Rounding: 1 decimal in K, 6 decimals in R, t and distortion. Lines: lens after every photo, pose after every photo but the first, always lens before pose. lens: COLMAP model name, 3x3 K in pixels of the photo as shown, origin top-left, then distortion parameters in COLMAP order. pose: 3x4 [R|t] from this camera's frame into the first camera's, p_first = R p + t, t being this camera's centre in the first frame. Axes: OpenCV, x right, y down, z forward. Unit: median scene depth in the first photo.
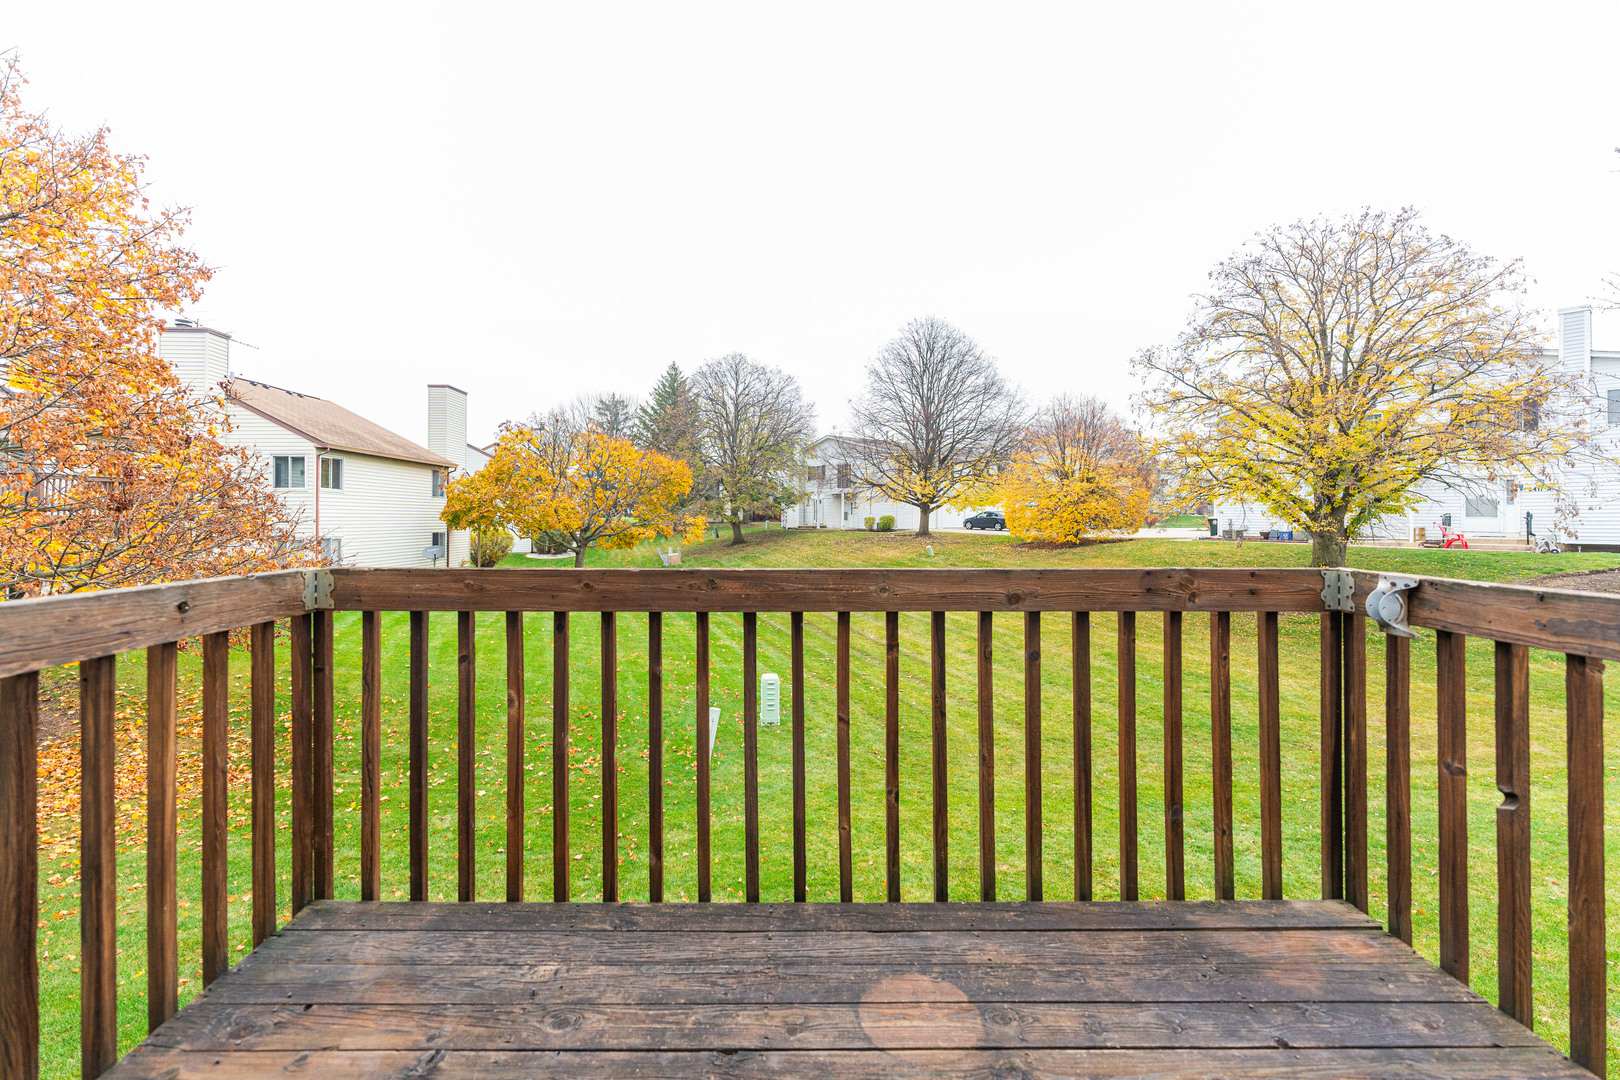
lens RADIAL K [[663.7, 0, 776.2], [0, 663.7, 513.4], [0, 0, 1]] dist [0.000914, 0.000795]
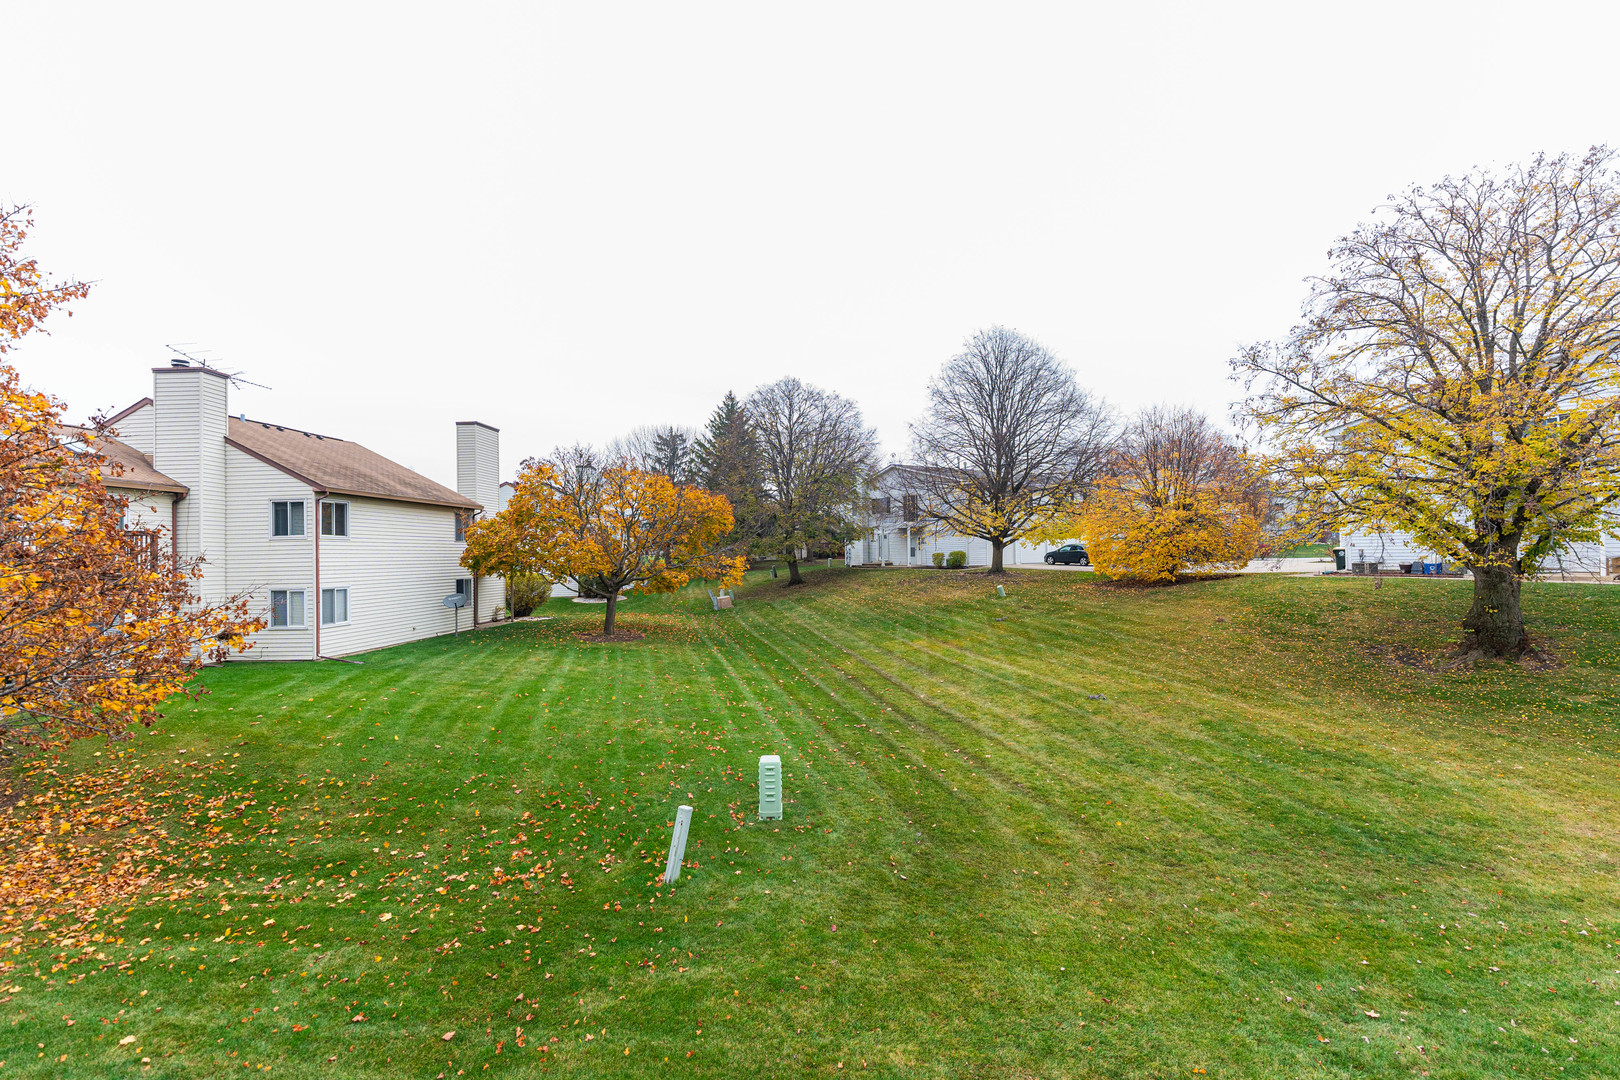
lens RADIAL K [[663.7, 0, 820.1], [0, 663.7, 543.6], [0, 0, 1]] dist [0.000914, 0.000795]
pose [[0.996723, -0.018871, -0.078658, 0.069469], [0.018514, 0.999815, -0.005270, -0.007365], [0.078743, 0.003796, 0.996888, 0.111230]]
